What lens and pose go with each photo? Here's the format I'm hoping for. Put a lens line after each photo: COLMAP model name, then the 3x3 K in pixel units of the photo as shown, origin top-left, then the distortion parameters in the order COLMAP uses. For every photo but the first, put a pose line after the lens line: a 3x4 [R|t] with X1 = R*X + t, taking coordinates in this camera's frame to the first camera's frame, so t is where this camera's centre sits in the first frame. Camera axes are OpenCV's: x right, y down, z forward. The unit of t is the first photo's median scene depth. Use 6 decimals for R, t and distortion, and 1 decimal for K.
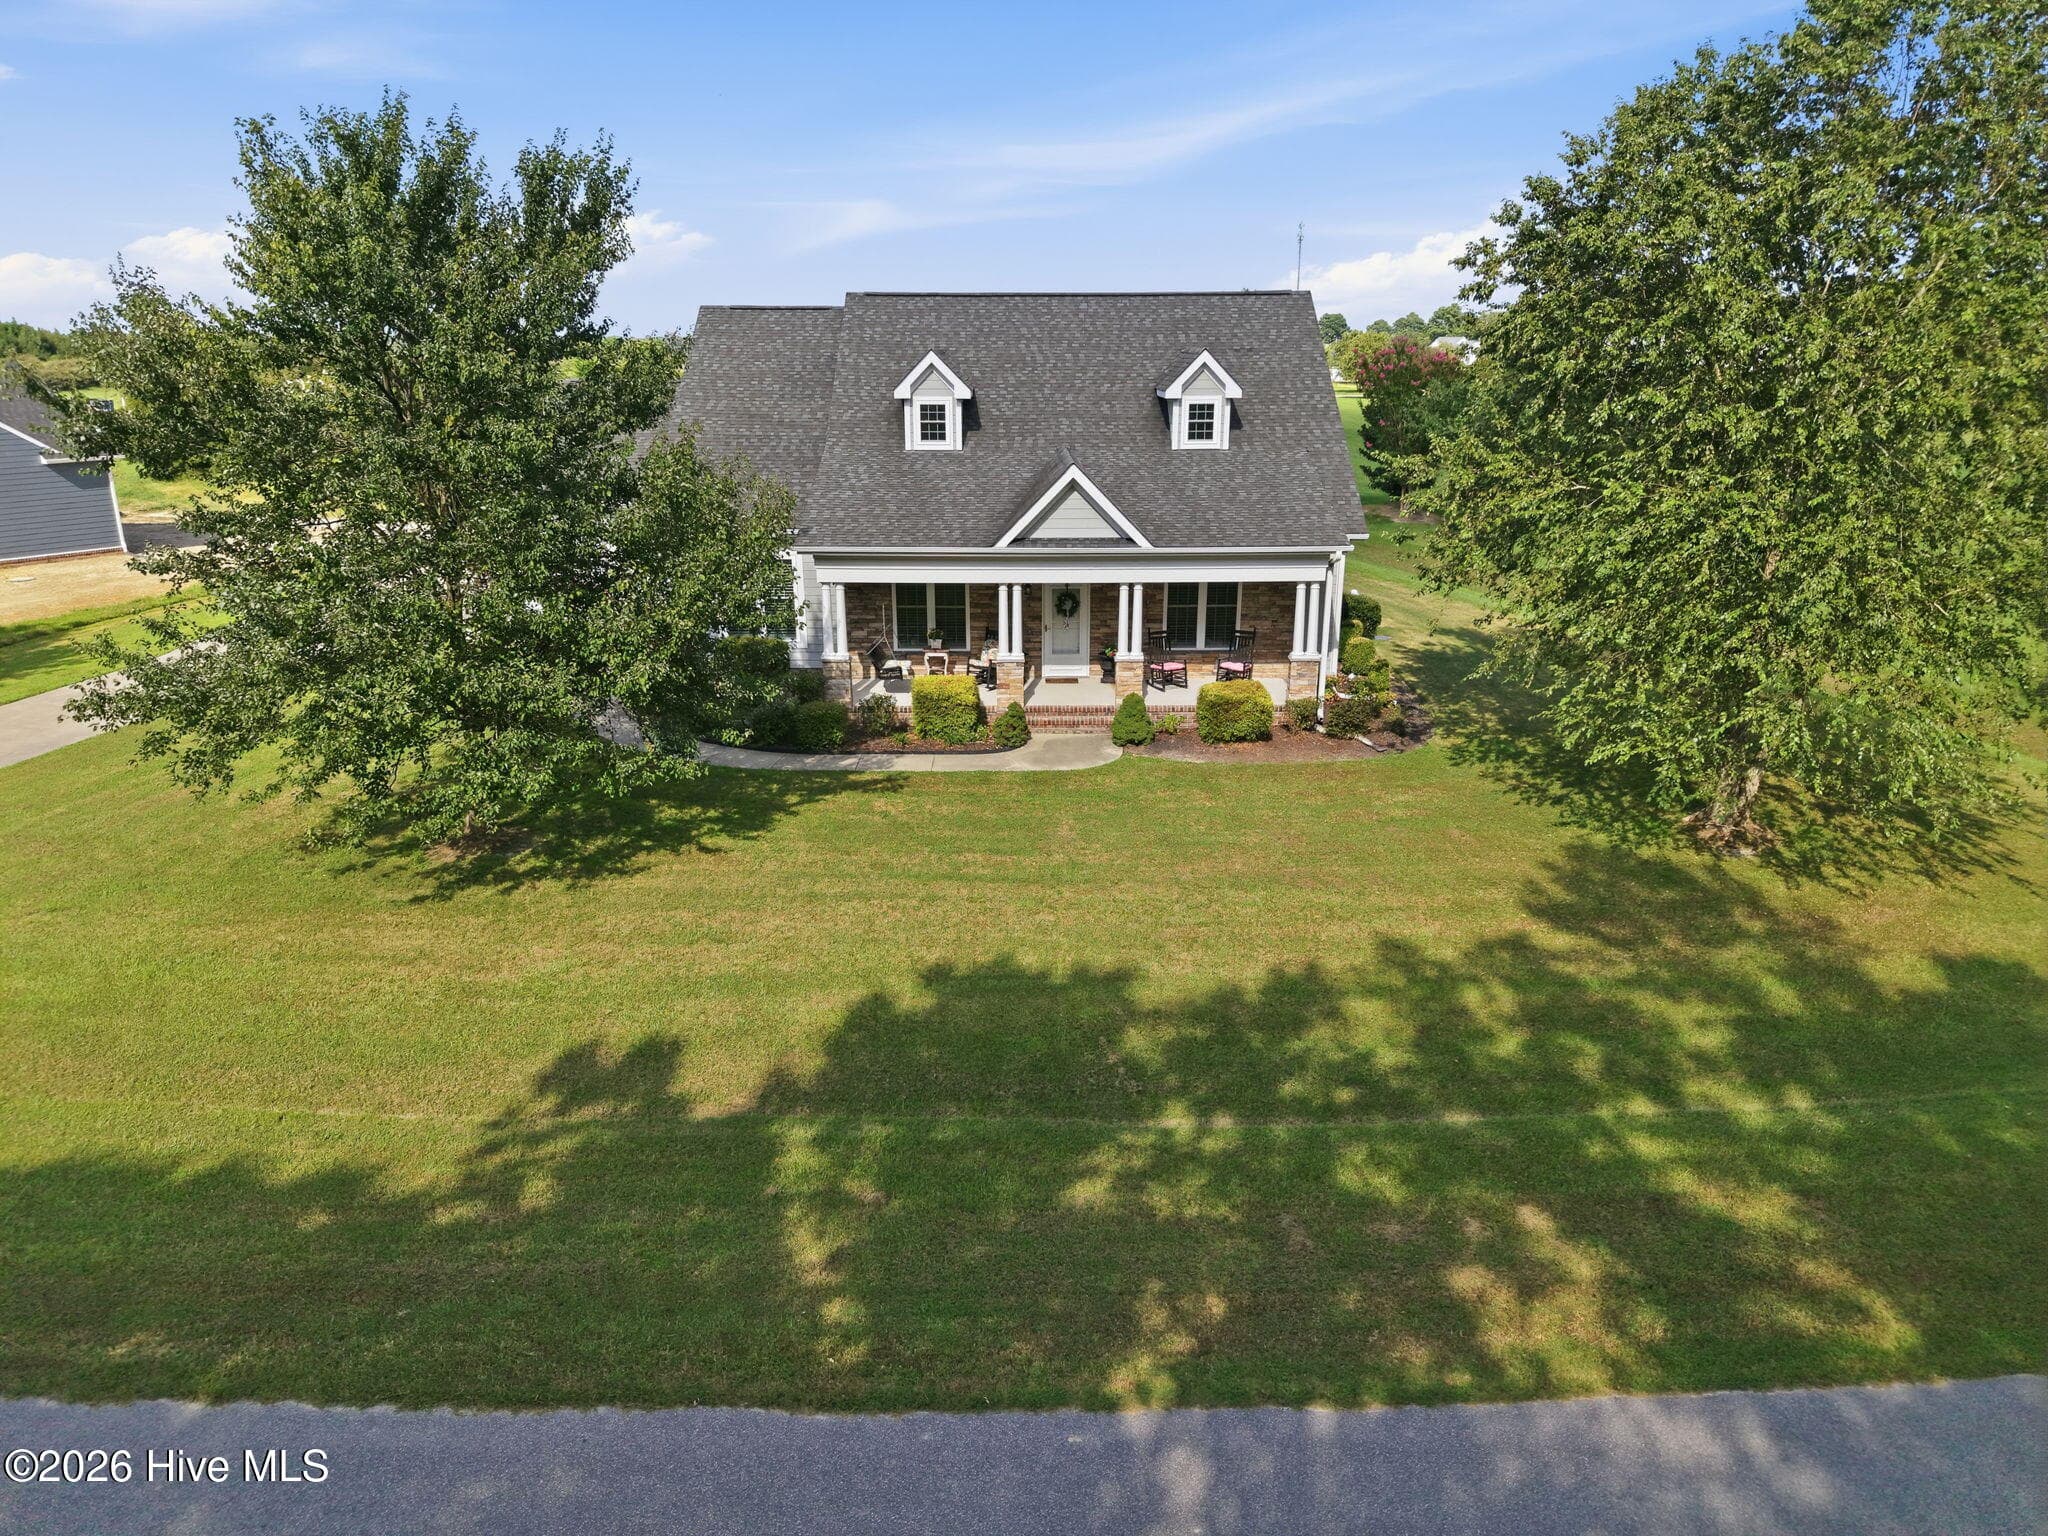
lens RADIAL K [[1380.4, 0, 1025.5], [0, 1380.4, 784.4], [0, 0, 1]] dist [0.025626, -0.022166]
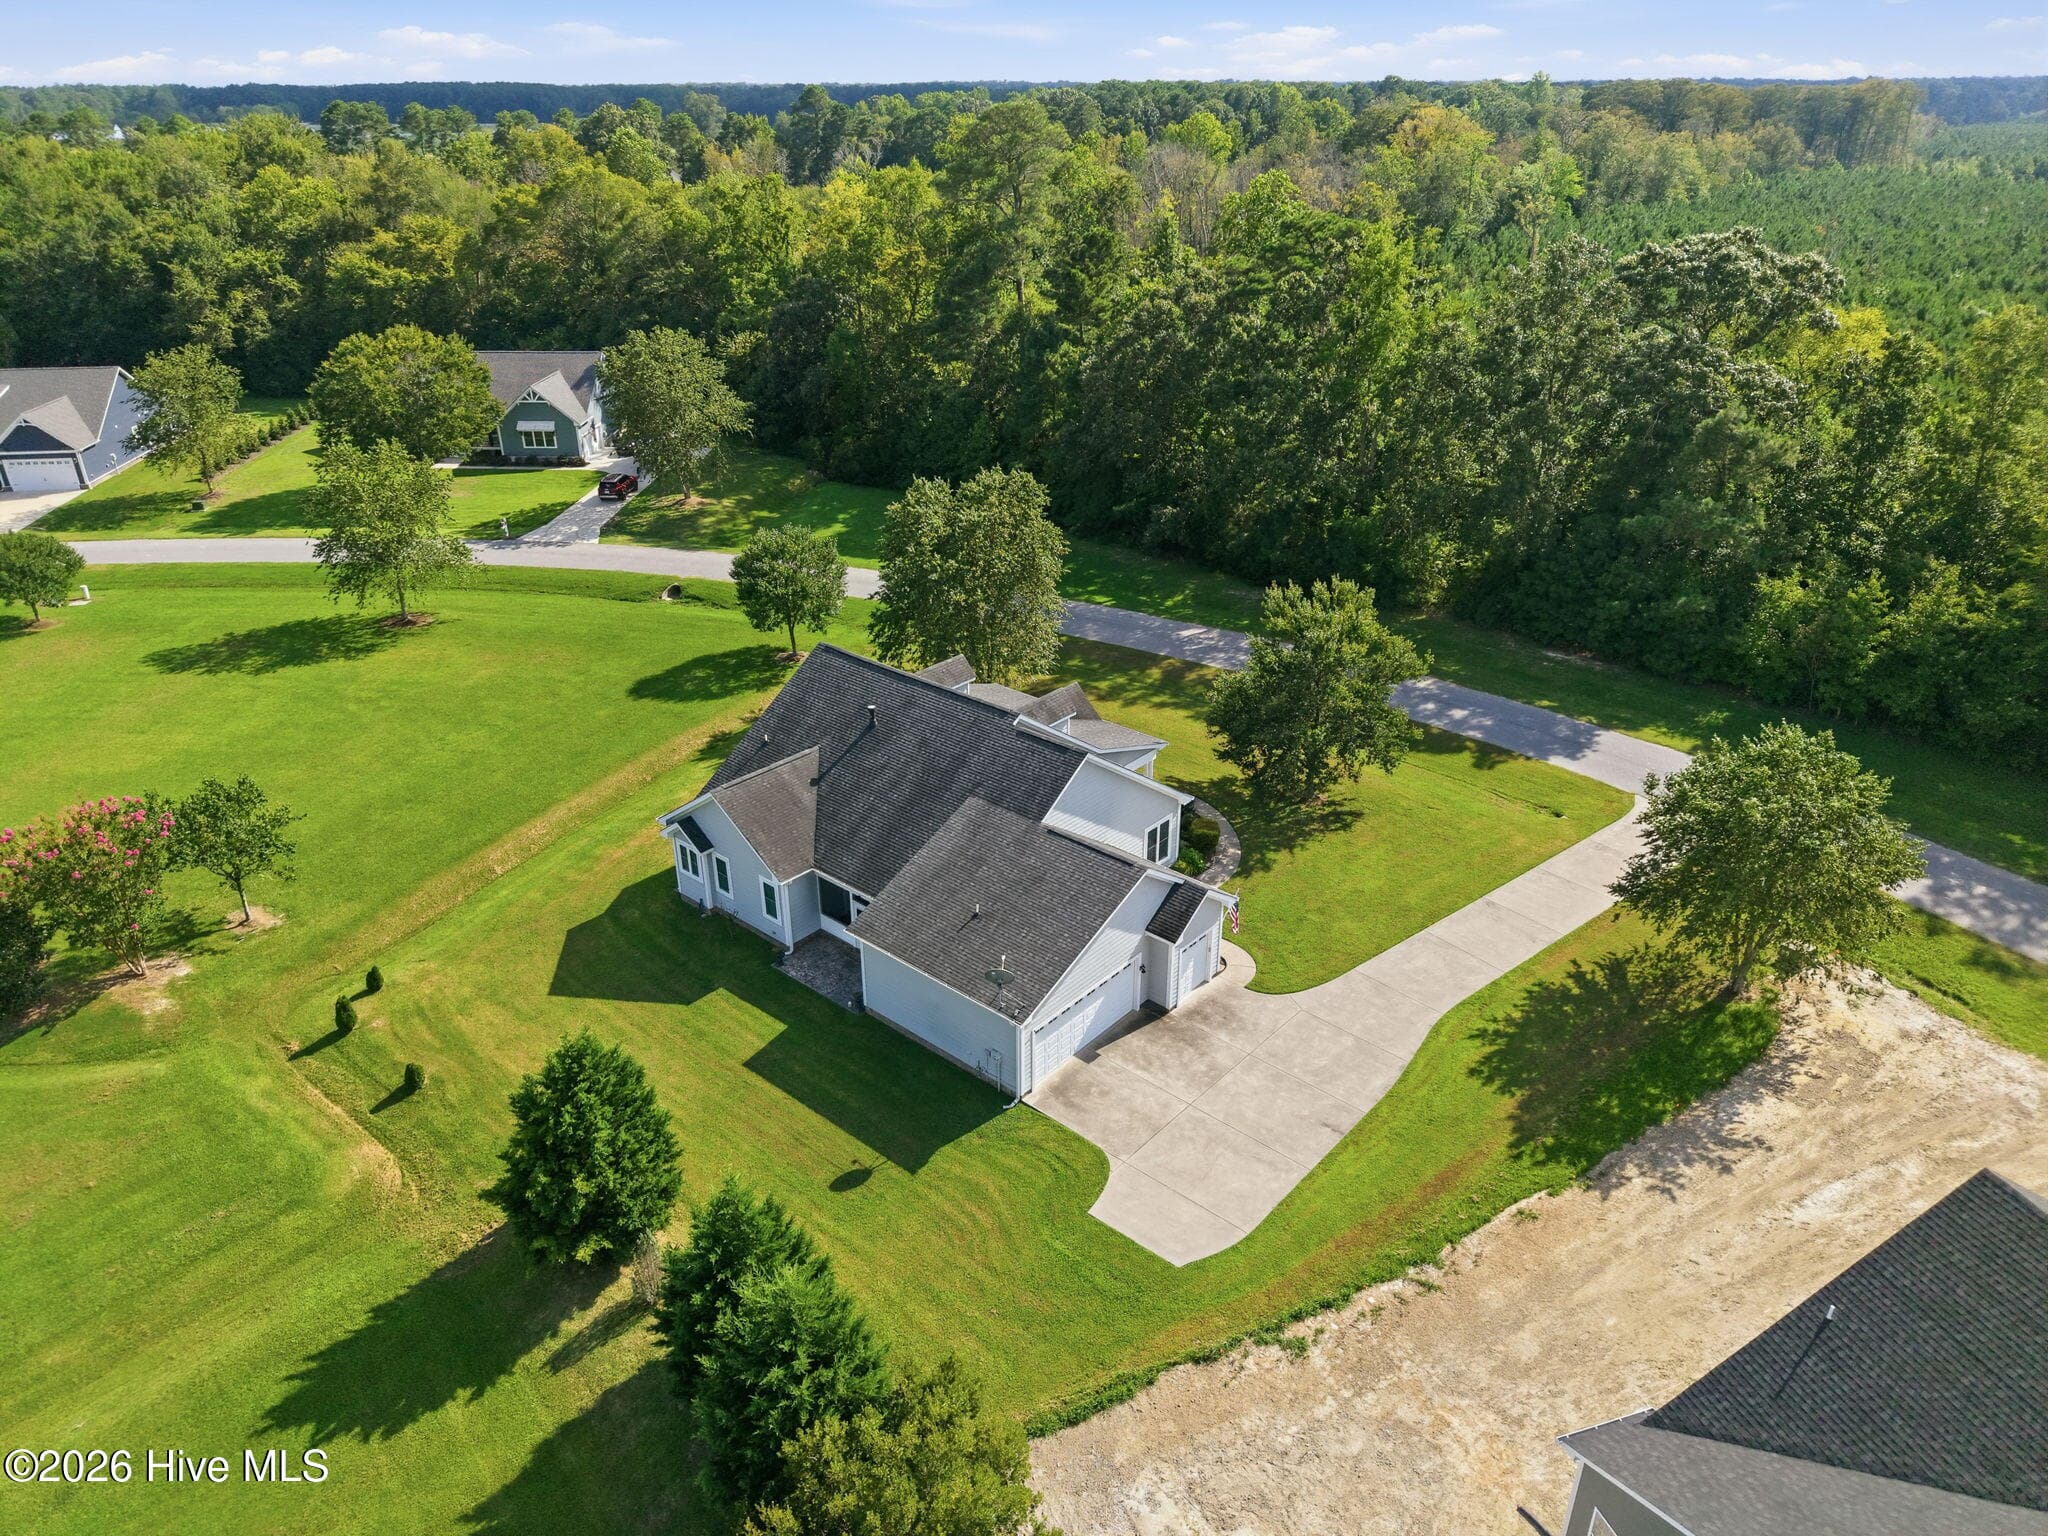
lens RADIAL K [[1380.4, 0, 1024.2], [0, 1380.4, 766.9], [0, 0, 1]] dist [0.025626, -0.022166]
pose [[-0.757503, -0.284919, 0.587376, -1.388973], [0.198192, 0.756905, 0.622748, -1.665387], [-0.622021, 0.588146, -0.516889, 2.406588]]
